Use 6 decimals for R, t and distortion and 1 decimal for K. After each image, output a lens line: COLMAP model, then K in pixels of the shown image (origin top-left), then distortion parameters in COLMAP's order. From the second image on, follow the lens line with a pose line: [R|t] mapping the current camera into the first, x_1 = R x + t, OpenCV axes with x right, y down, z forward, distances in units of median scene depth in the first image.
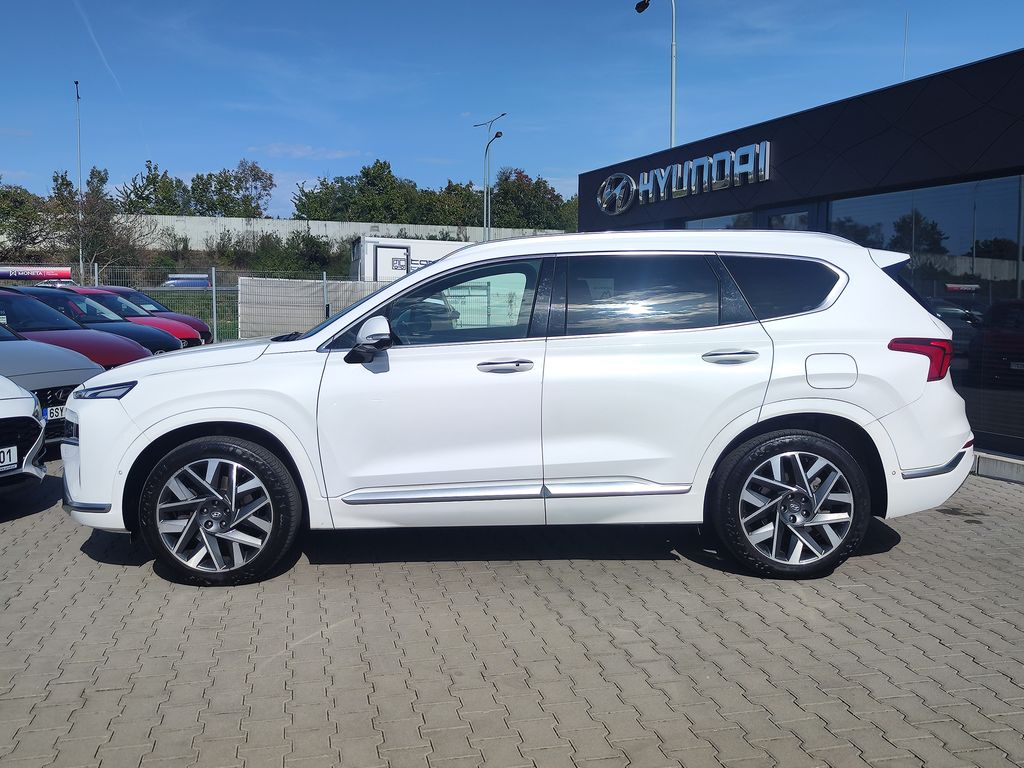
lens RADIAL K [[996.6, 0, 512.0], [0, 996.6, 384.0], [0, 0, 1]] dist [0.014899, 0.010517]
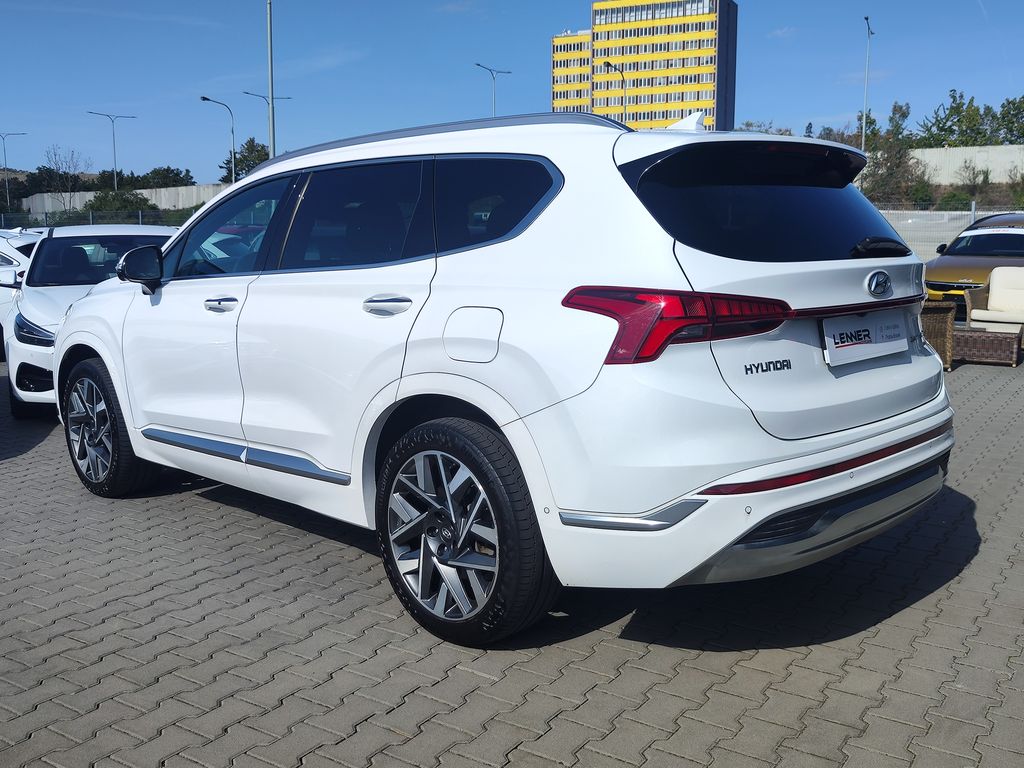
lens RADIAL K [[996.6, 0, 512.0], [0, 996.6, 384.0], [0, 0, 1]] dist [0.014899, 0.010517]
pose [[0.698492, 0.100435, -0.708535, 0.755758], [-0.057282, 0.994772, 0.084539, -0.035119], [0.713322, -0.018463, 0.700594, 0.542587]]
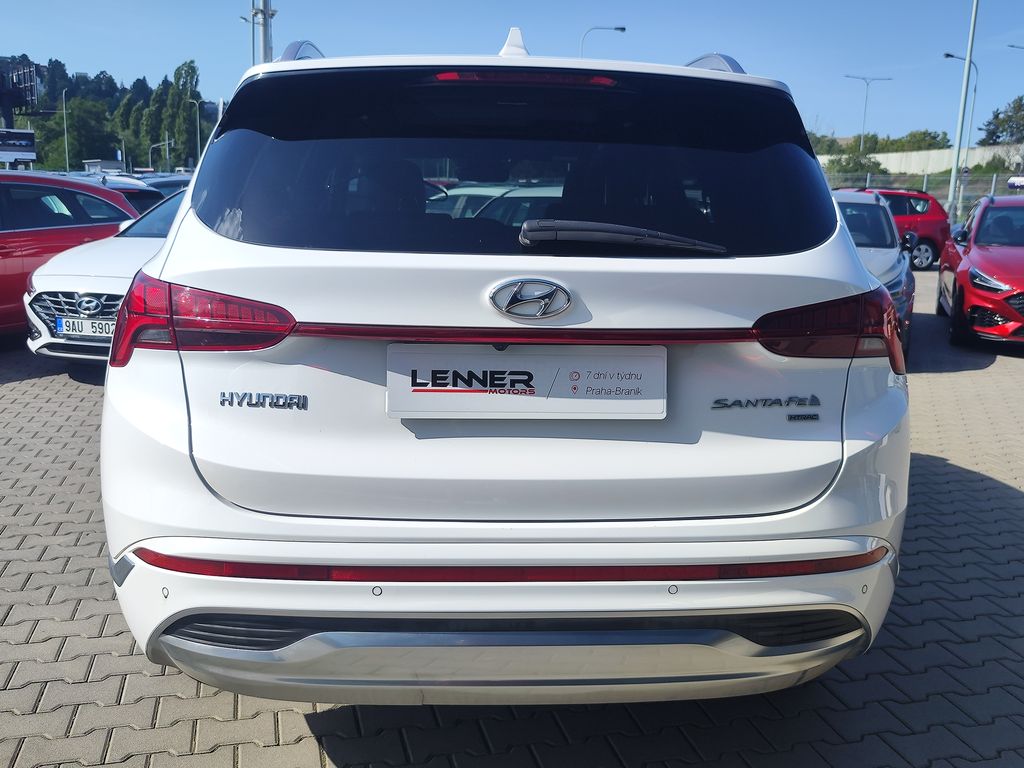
lens RADIAL K [[996.6, 0, 512.0], [0, 996.6, 384.0], [0, 0, 1]] dist [0.014899, 0.010517]
pose [[0.054637, 0.190323, -0.980200, 0.836327], [-0.118434, 0.975972, 0.182900, -0.093300], [0.991458, 0.106096, 0.075864, 1.107988]]
